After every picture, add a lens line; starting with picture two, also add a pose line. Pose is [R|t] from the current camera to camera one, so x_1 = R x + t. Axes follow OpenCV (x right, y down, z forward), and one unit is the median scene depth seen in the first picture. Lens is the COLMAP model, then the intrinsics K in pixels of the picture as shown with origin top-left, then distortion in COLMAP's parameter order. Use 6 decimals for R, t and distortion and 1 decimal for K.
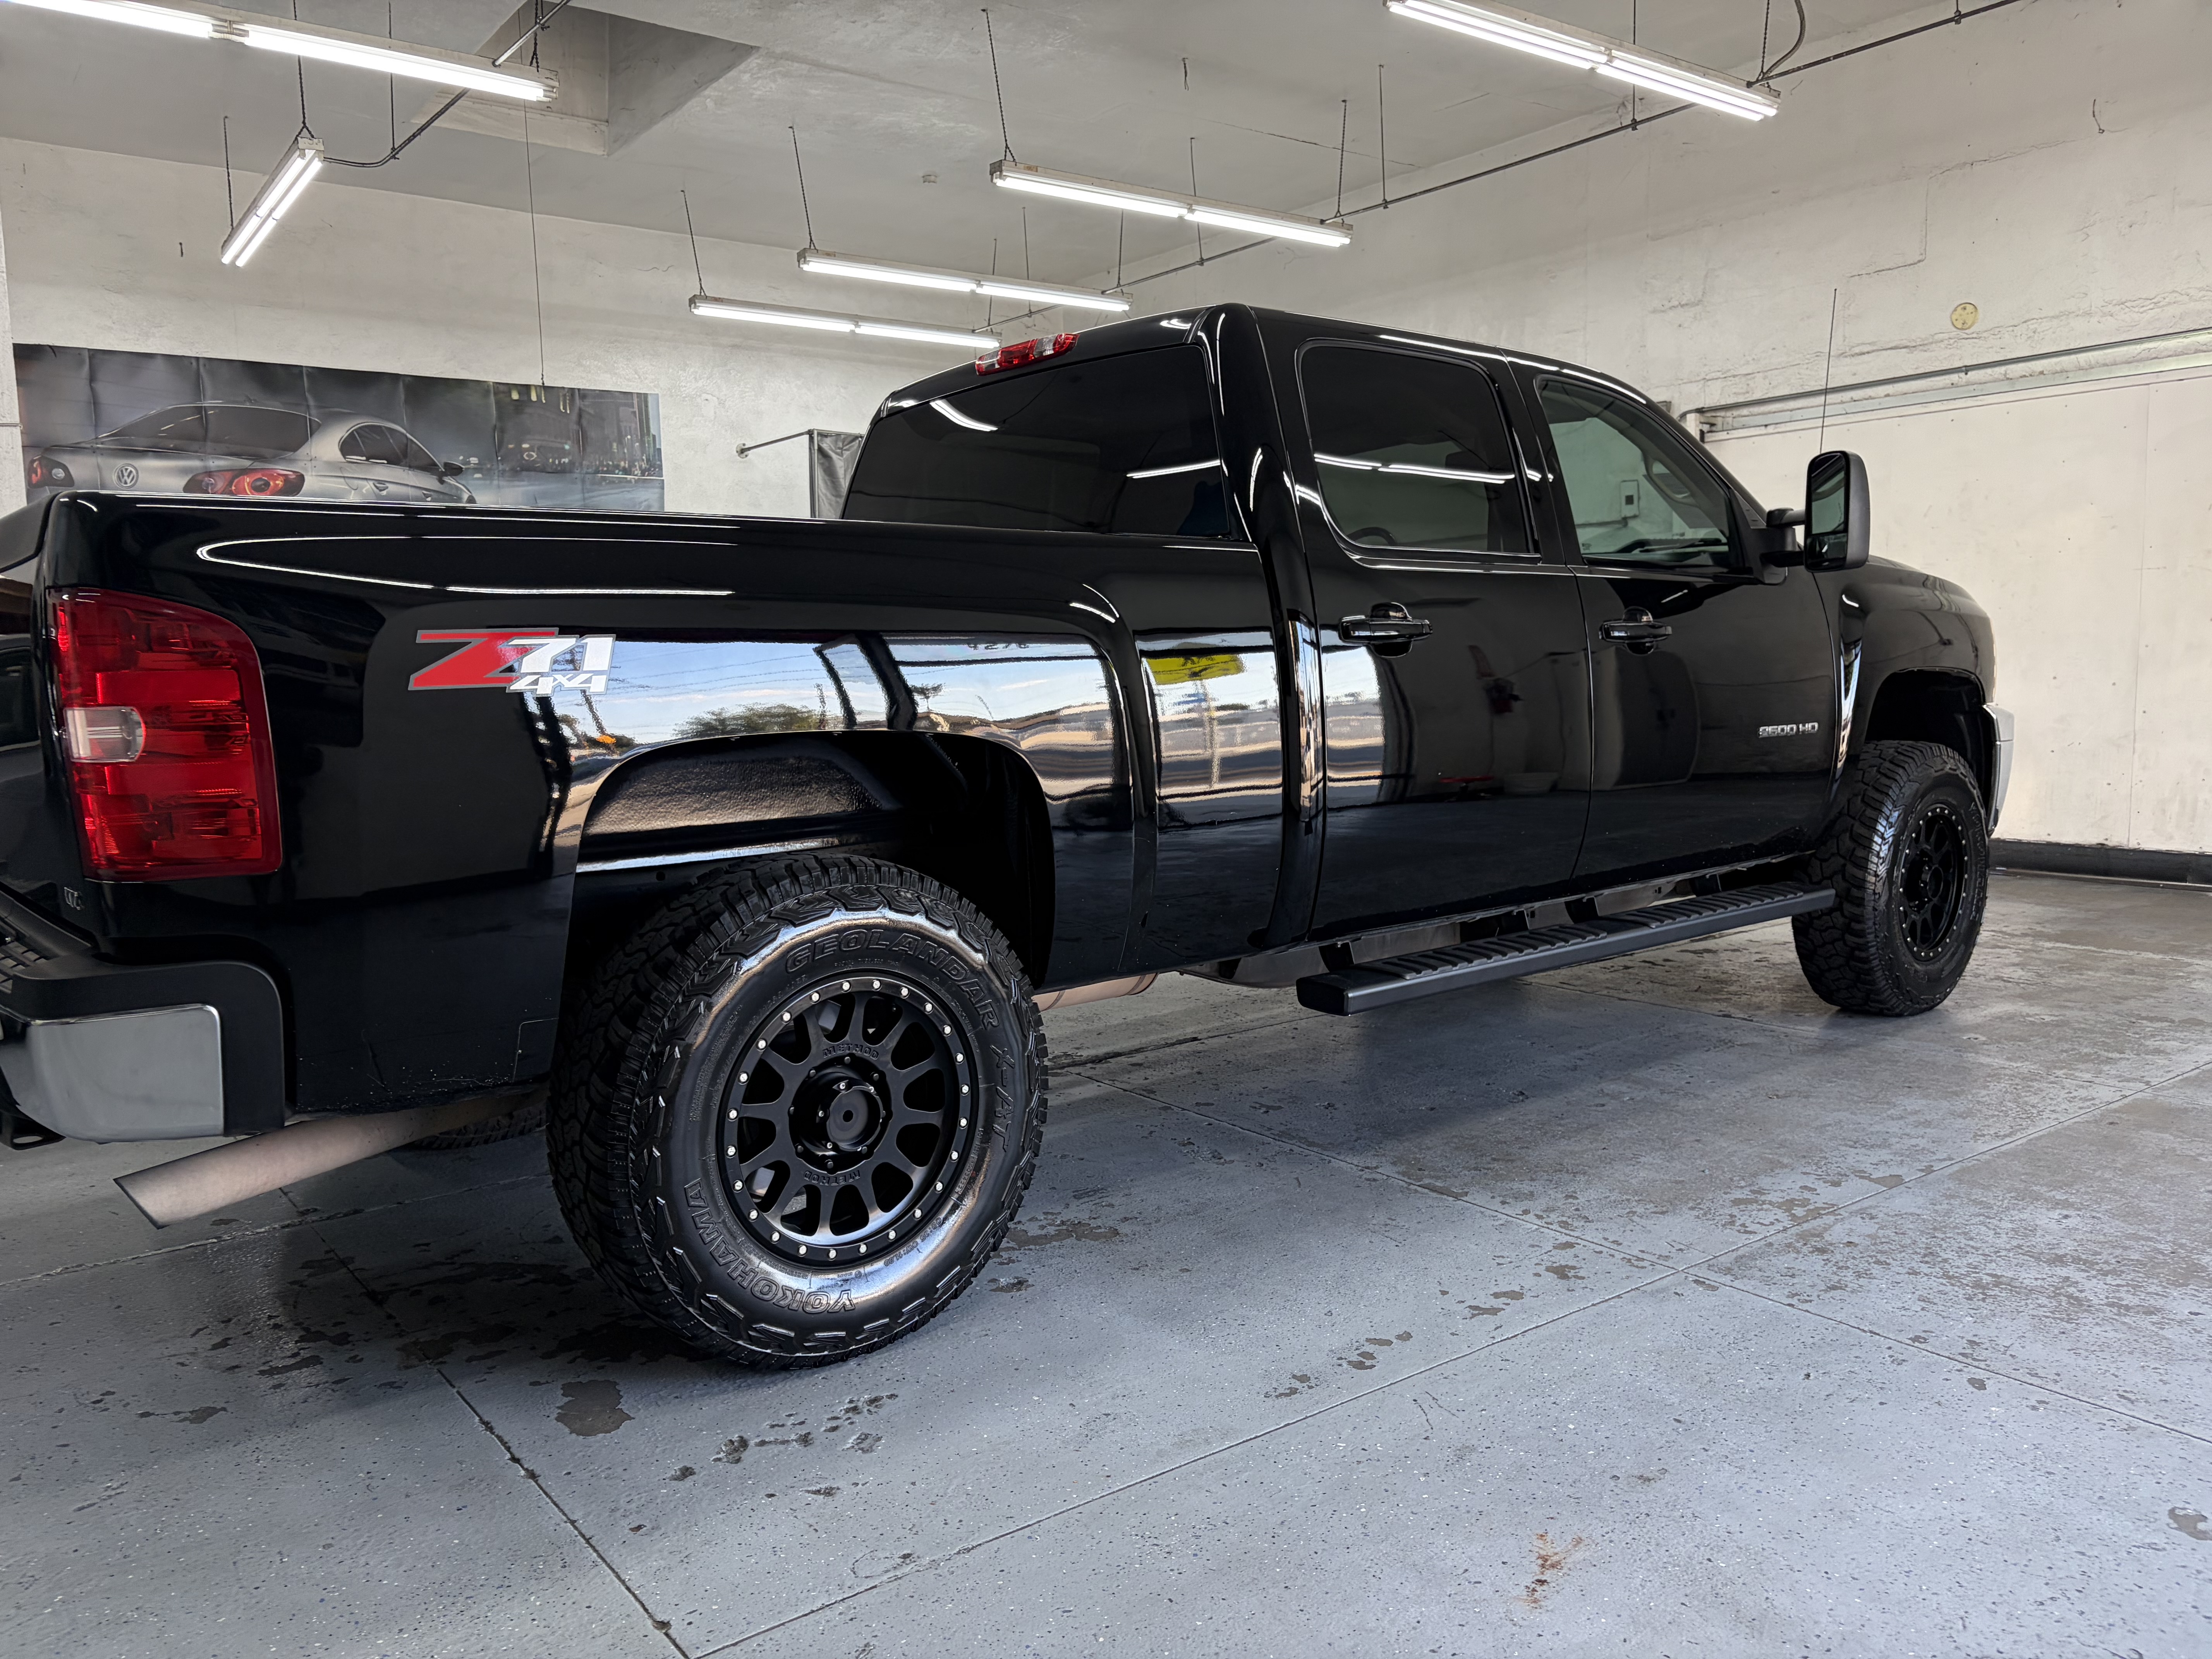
lens RADIAL K [[1675.9, 0, 1091.3], [0, 1675.9, 839.7], [0, 0, 1]] dist [0.036279, -0.031628]
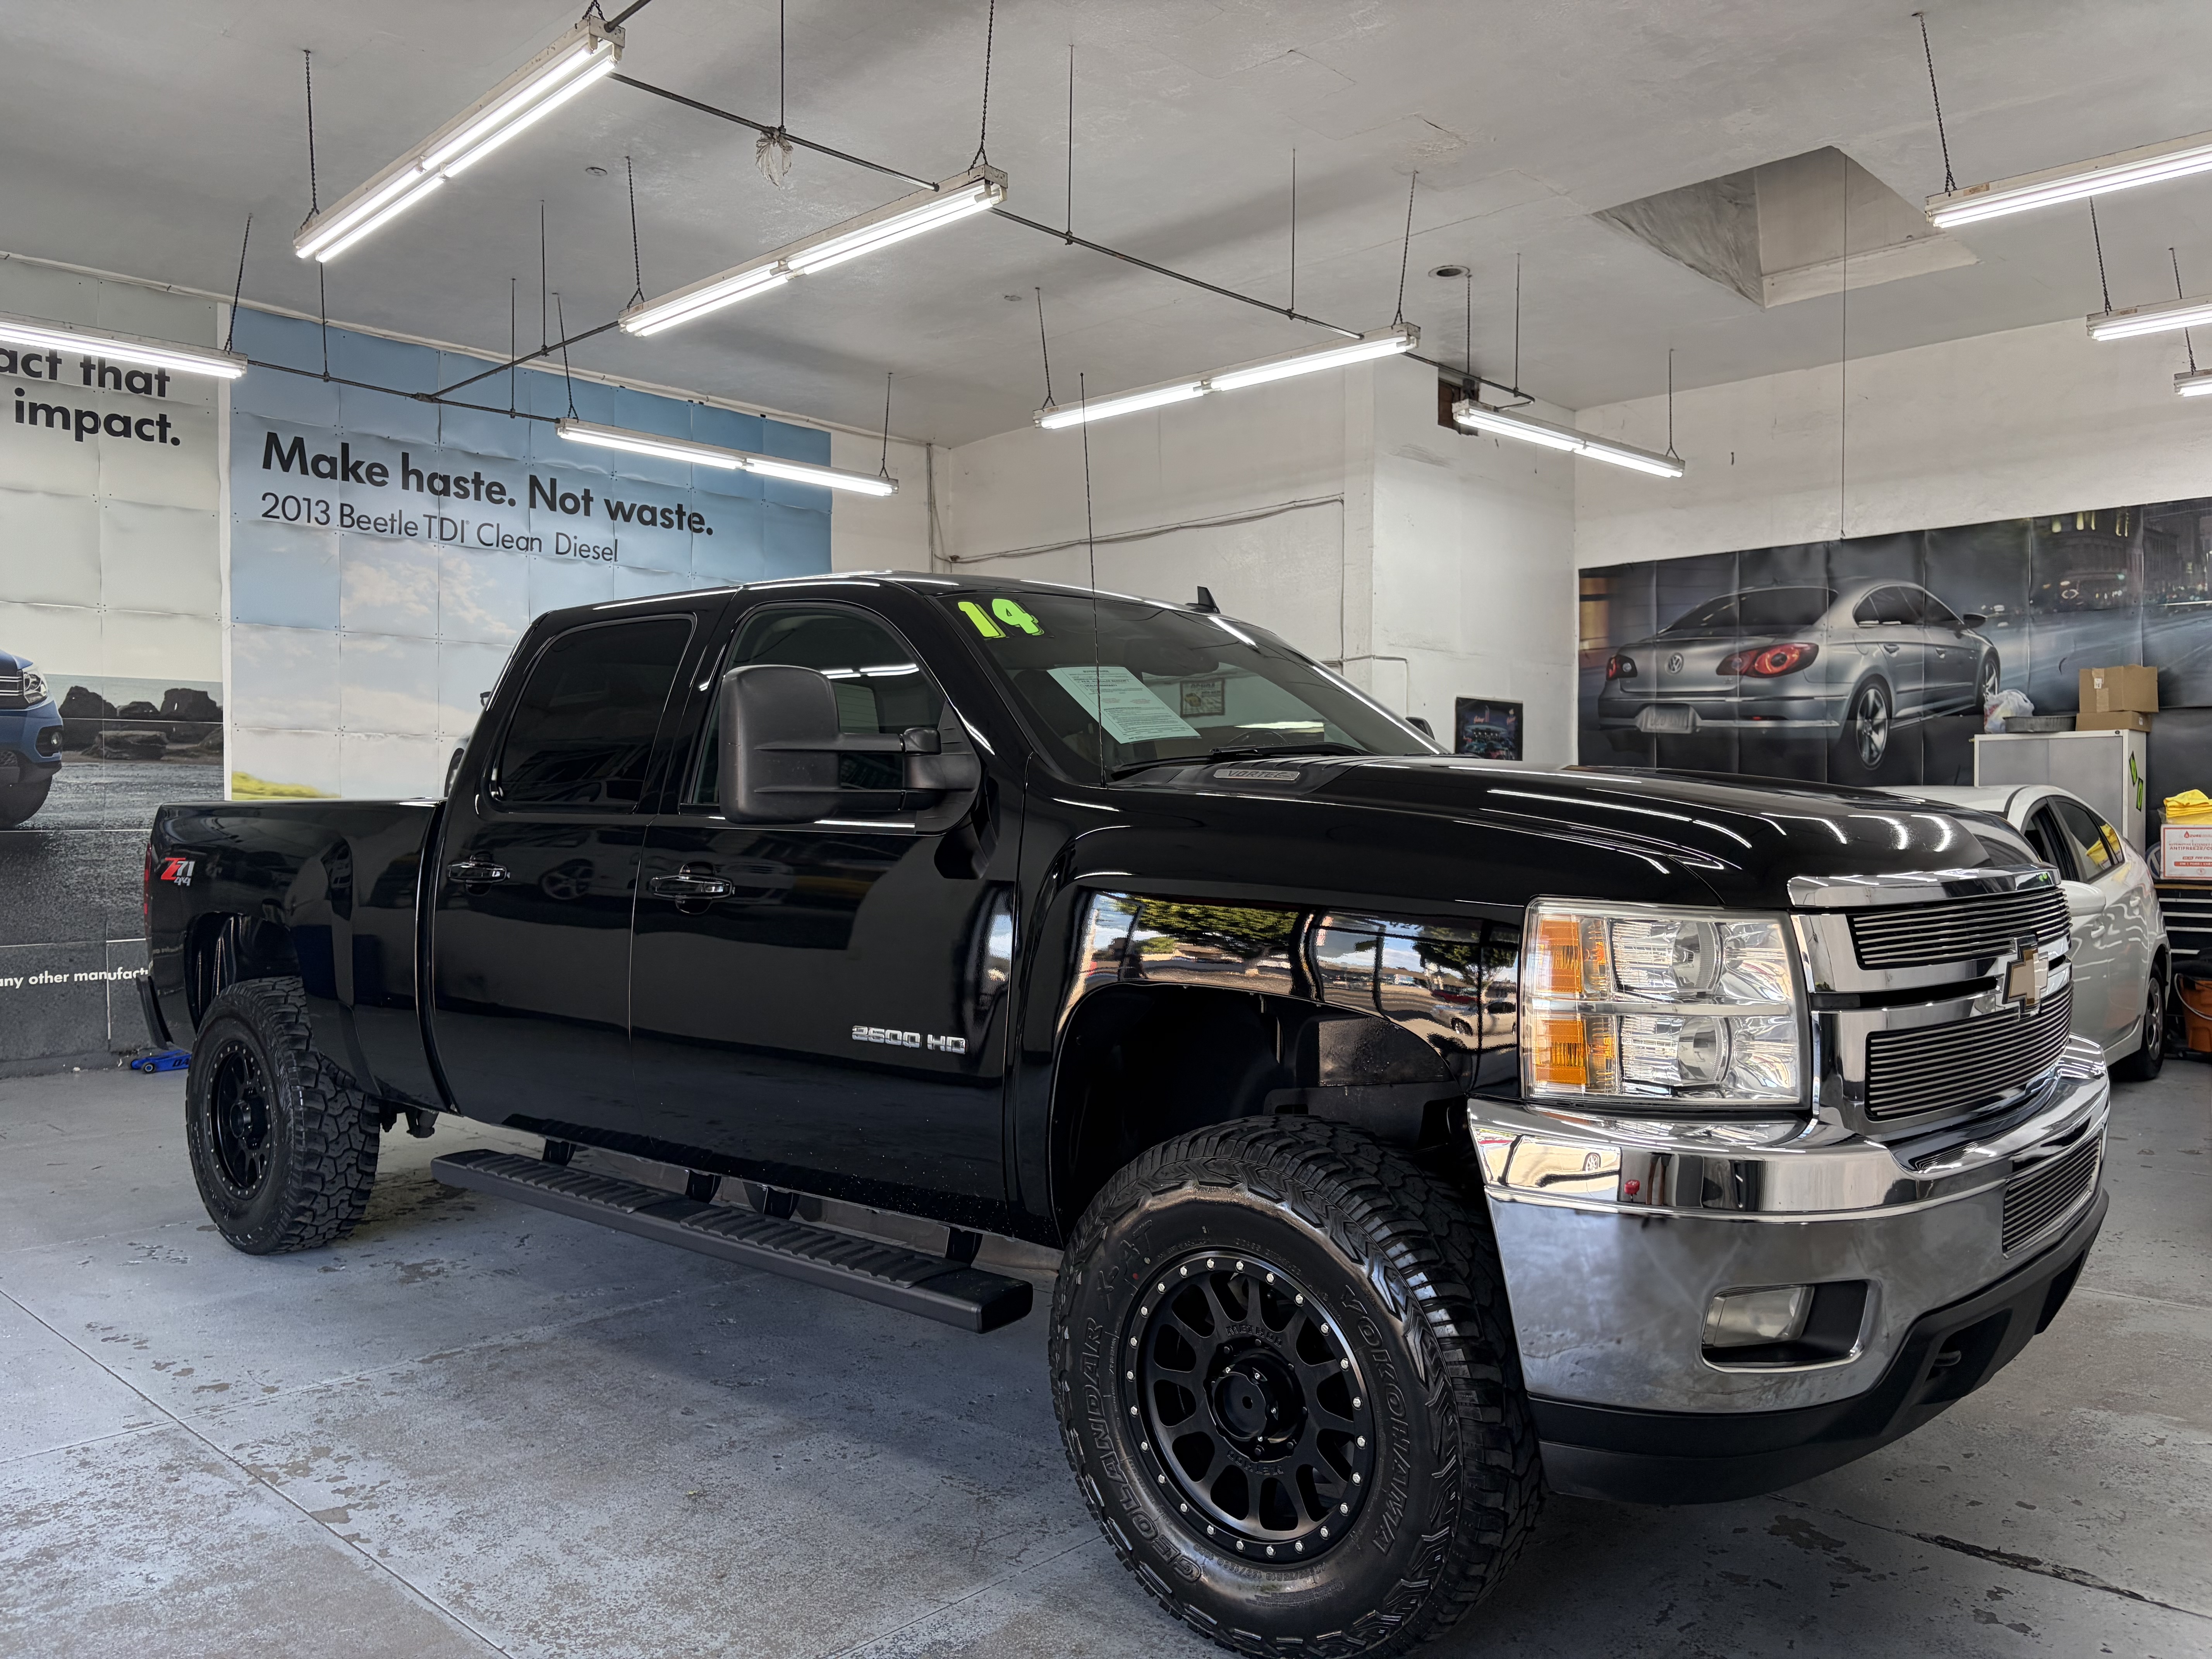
lens RADIAL K [[1675.9, 0, 1090.1], [0, 1675.9, 827.0], [0, 0, 1]] dist [0.036279, -0.031628]
pose [[0.161276, 0.030532, -0.986437, 0.835166], [-0.106159, 0.994259, 0.013418, -0.127947], [0.981183, 0.102555, 0.163591, 0.715212]]
